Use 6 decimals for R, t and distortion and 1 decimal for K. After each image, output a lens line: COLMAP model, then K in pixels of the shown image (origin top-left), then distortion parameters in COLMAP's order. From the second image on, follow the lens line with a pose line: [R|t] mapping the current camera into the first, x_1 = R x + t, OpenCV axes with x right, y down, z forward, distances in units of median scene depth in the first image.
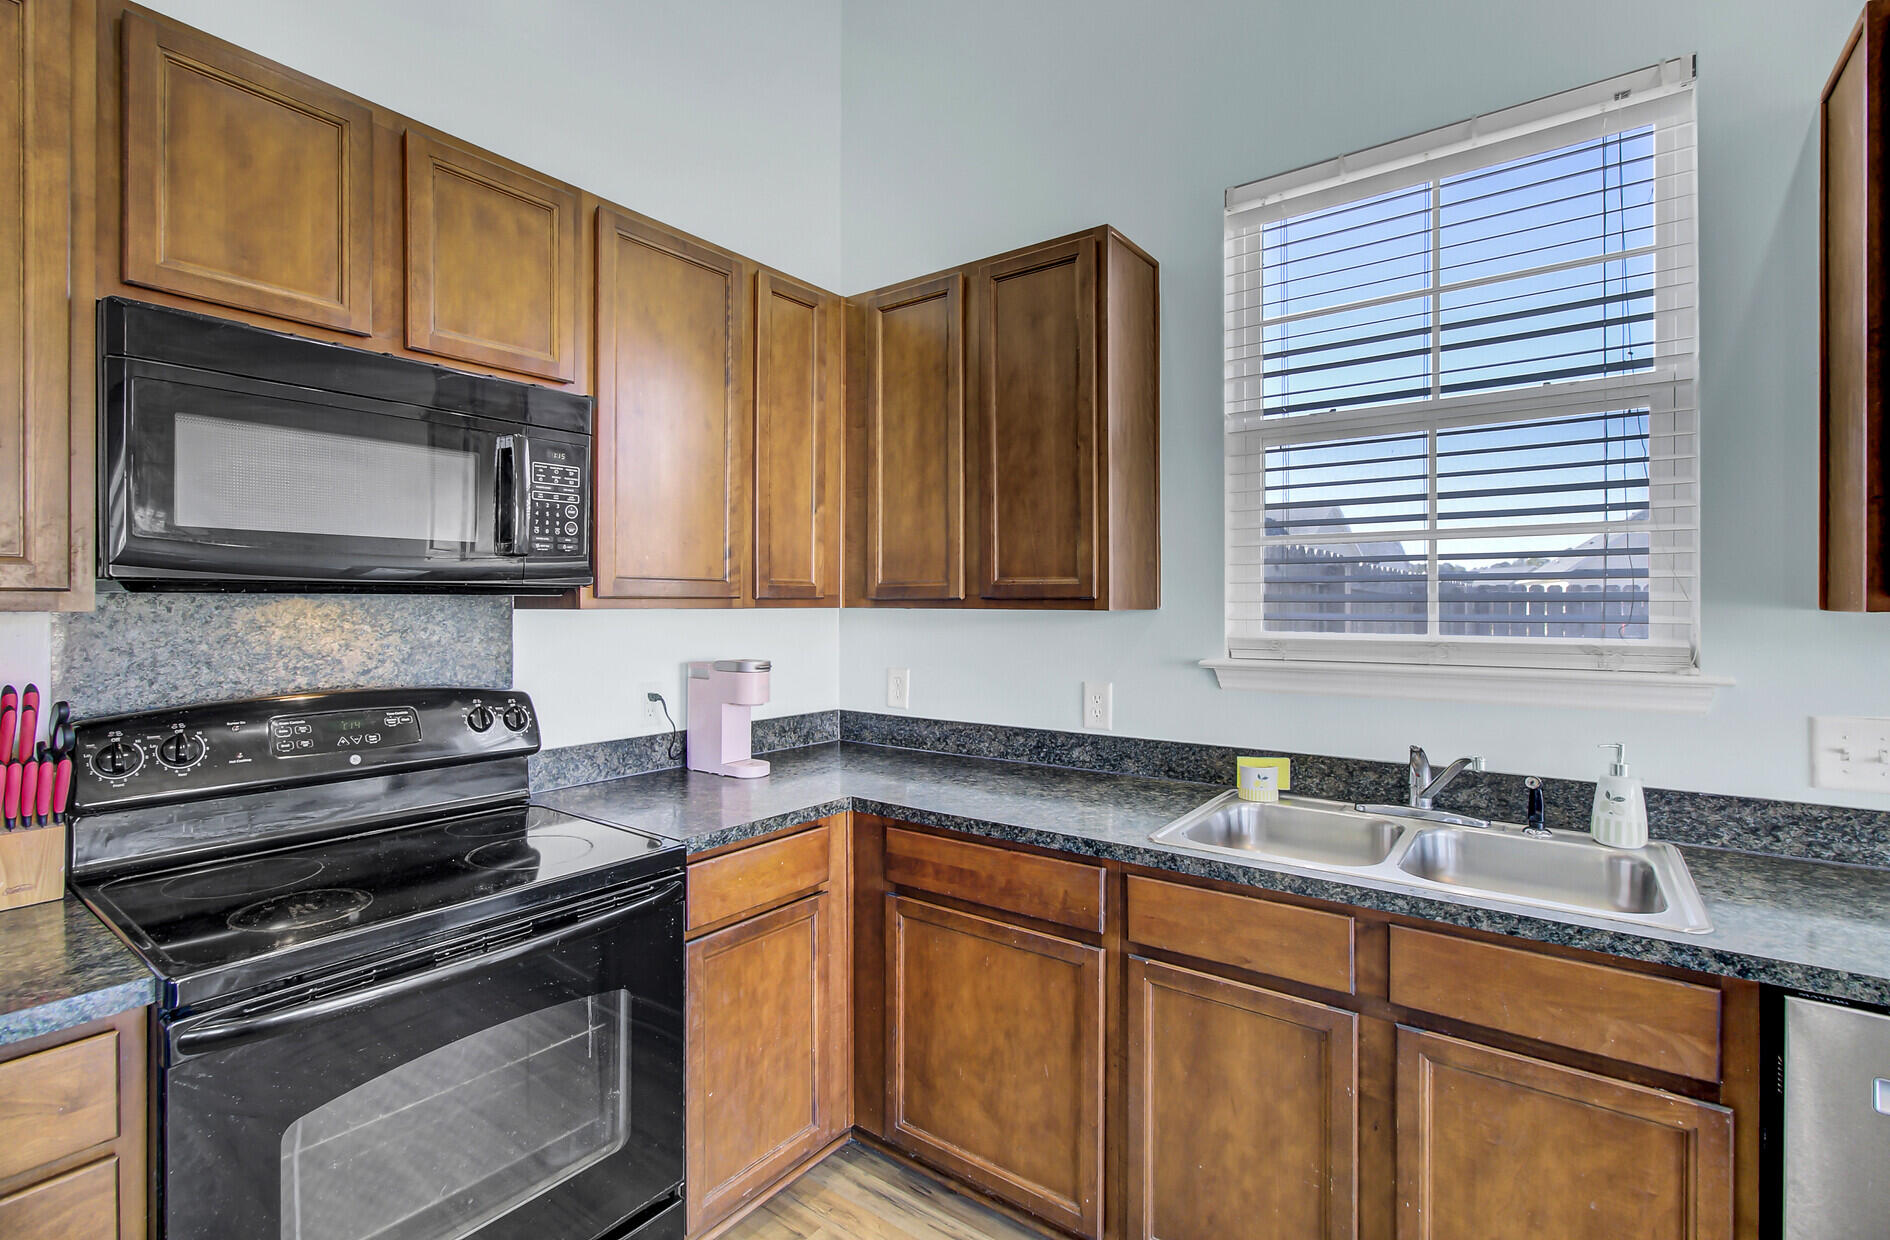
lens RADIAL K [[871.2, 0, 950.7], [0, 871.2, 600.9], [0, 0, 1]] dist [-0.008988, 0.006822]
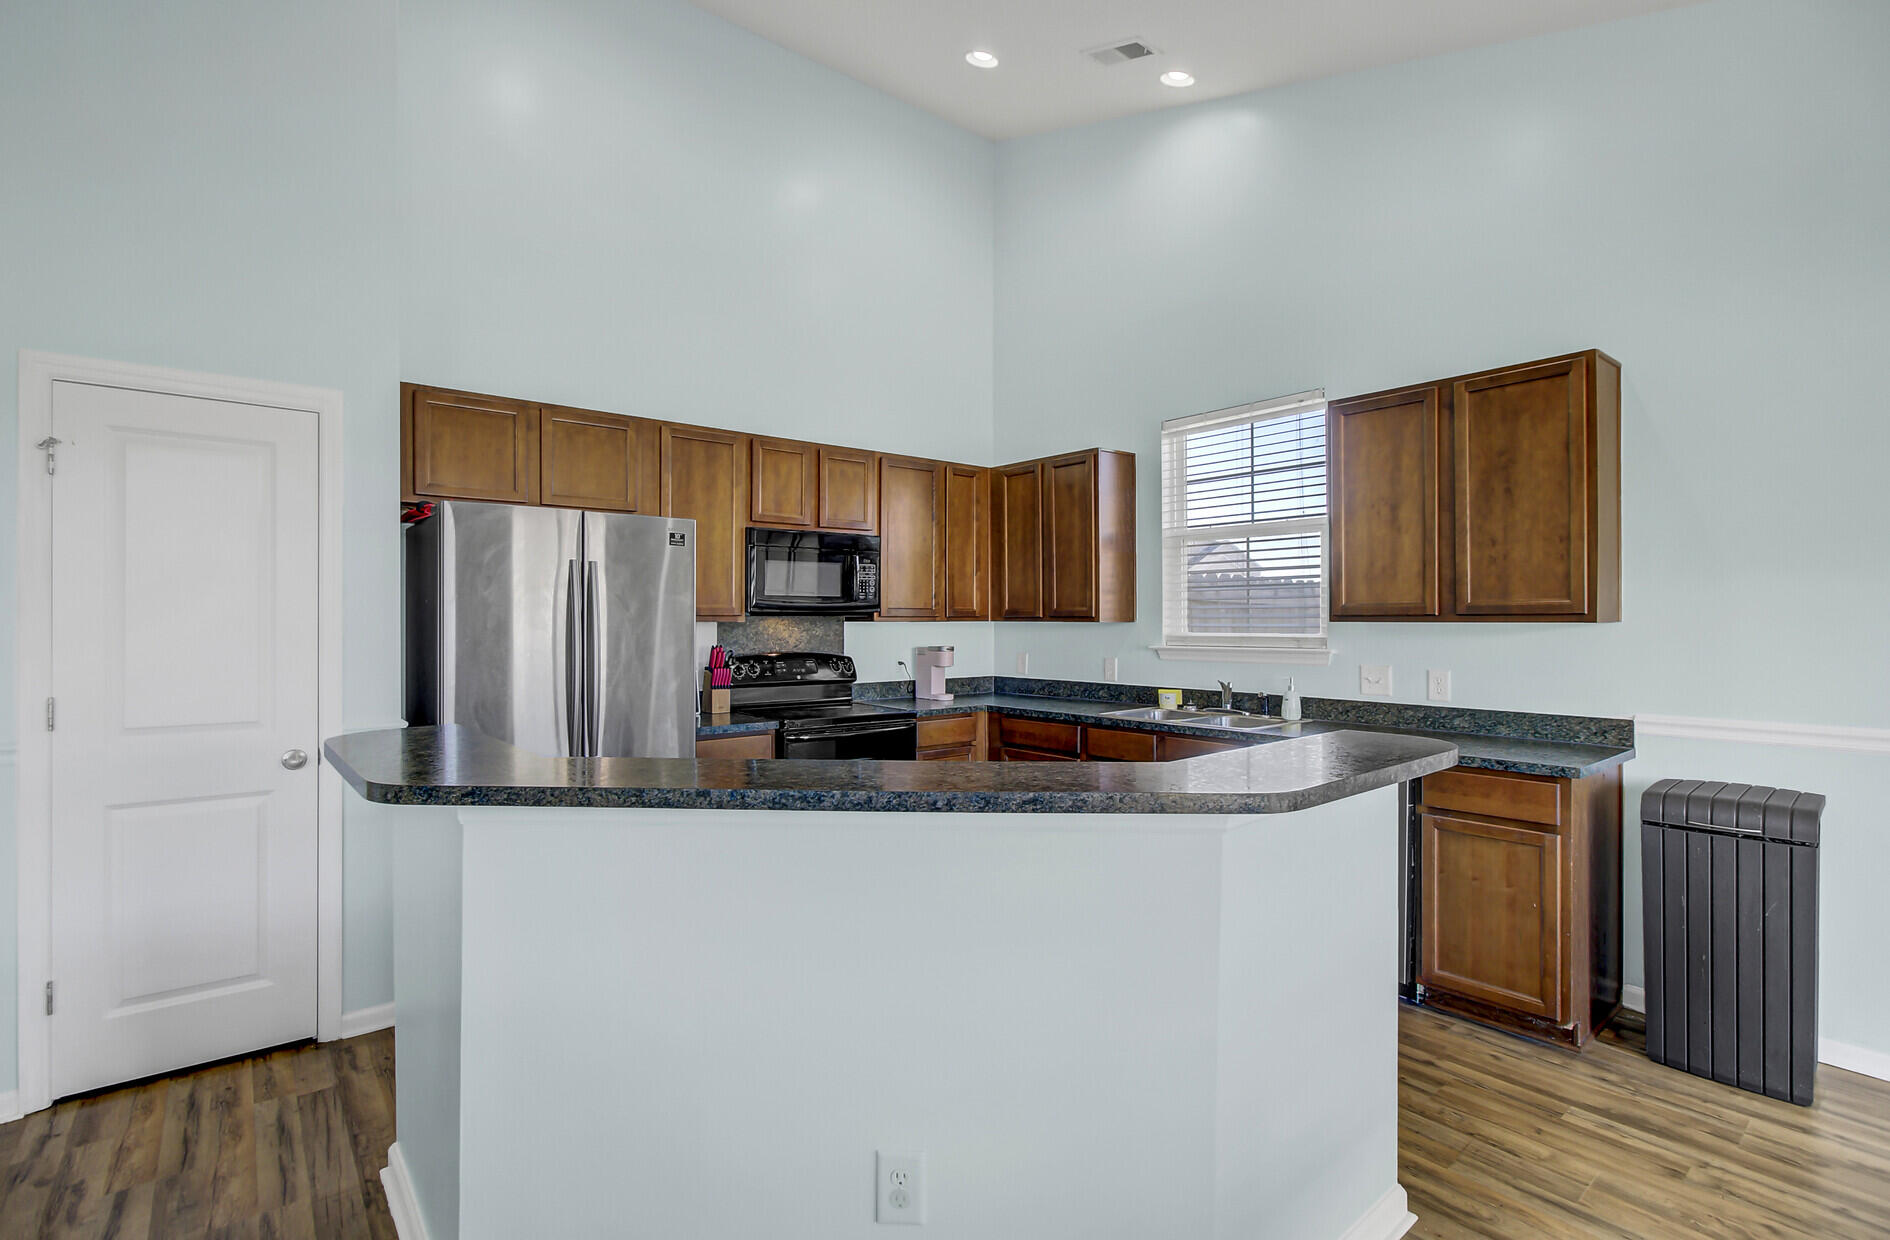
lens RADIAL K [[871.2, 0, 977.1], [0, 871.2, 617.0], [0, 0, 1]] dist [-0.008988, 0.006822]
pose [[0.977162, -0.001074, -0.212491, 0.344479], [0.001175, 0.999999, 0.000351, -0.003520], [0.212490, -0.000593, 0.977163, -1.218770]]
